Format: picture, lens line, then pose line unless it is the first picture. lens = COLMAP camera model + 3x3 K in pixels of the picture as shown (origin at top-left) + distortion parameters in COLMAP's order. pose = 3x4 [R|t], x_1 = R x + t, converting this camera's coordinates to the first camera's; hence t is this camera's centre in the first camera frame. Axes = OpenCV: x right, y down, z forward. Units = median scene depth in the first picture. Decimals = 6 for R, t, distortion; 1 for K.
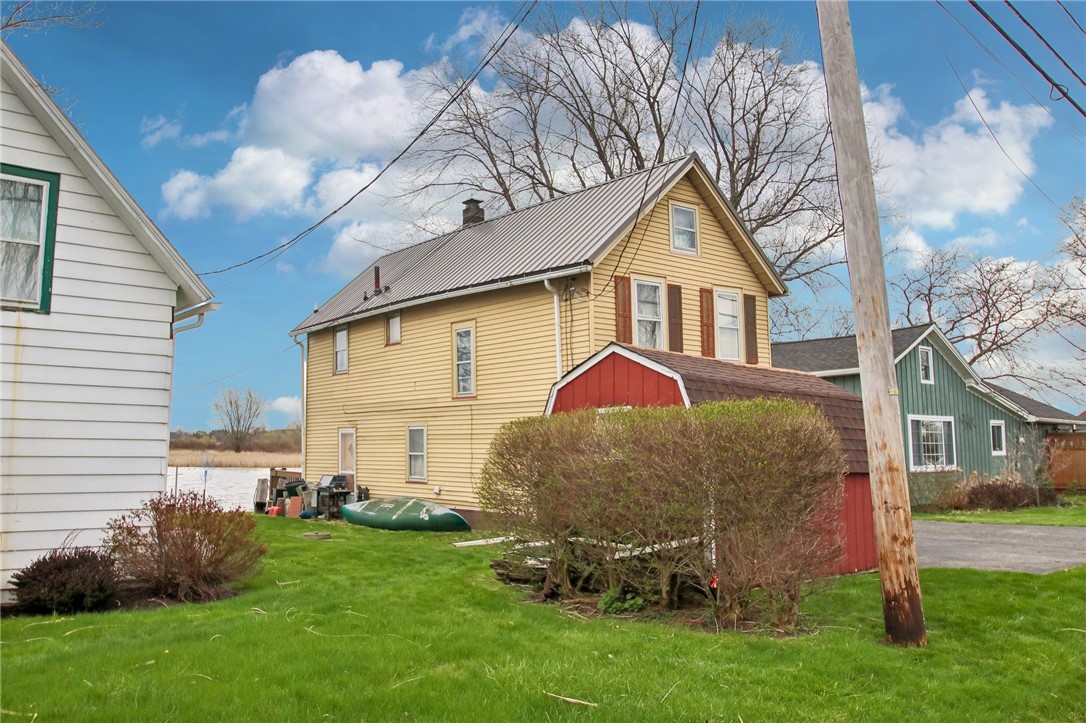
lens RADIAL K [[911.4, 0, 539.1], [0, 911.4, 360.7], [0, 0, 1]] dist [-0.054216, -0.008735]
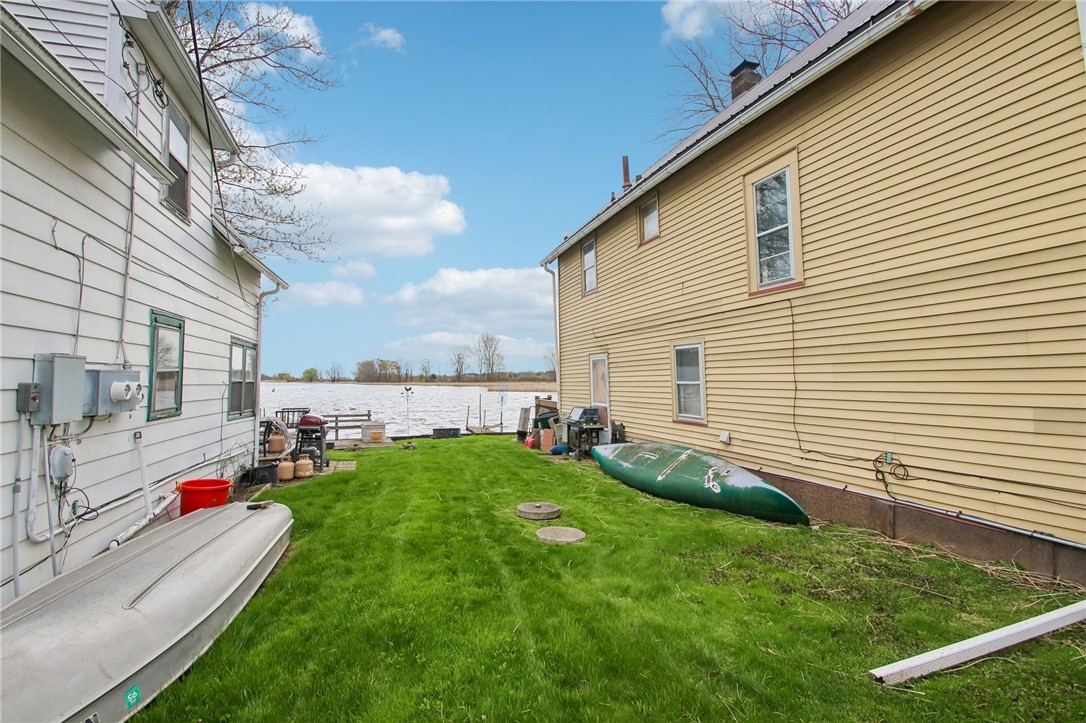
lens RADIAL K [[509.6, 0, 513.6], [0, 509.6, 358.1], [0, 0, 1]] dist [0.001984, 0.000053]
pose [[0.914158, -0.023685, -0.404665, -0.096740], [0.044923, 0.998062, 0.043066, 0.059058], [0.402861, -0.057548, 0.913450, 0.575839]]
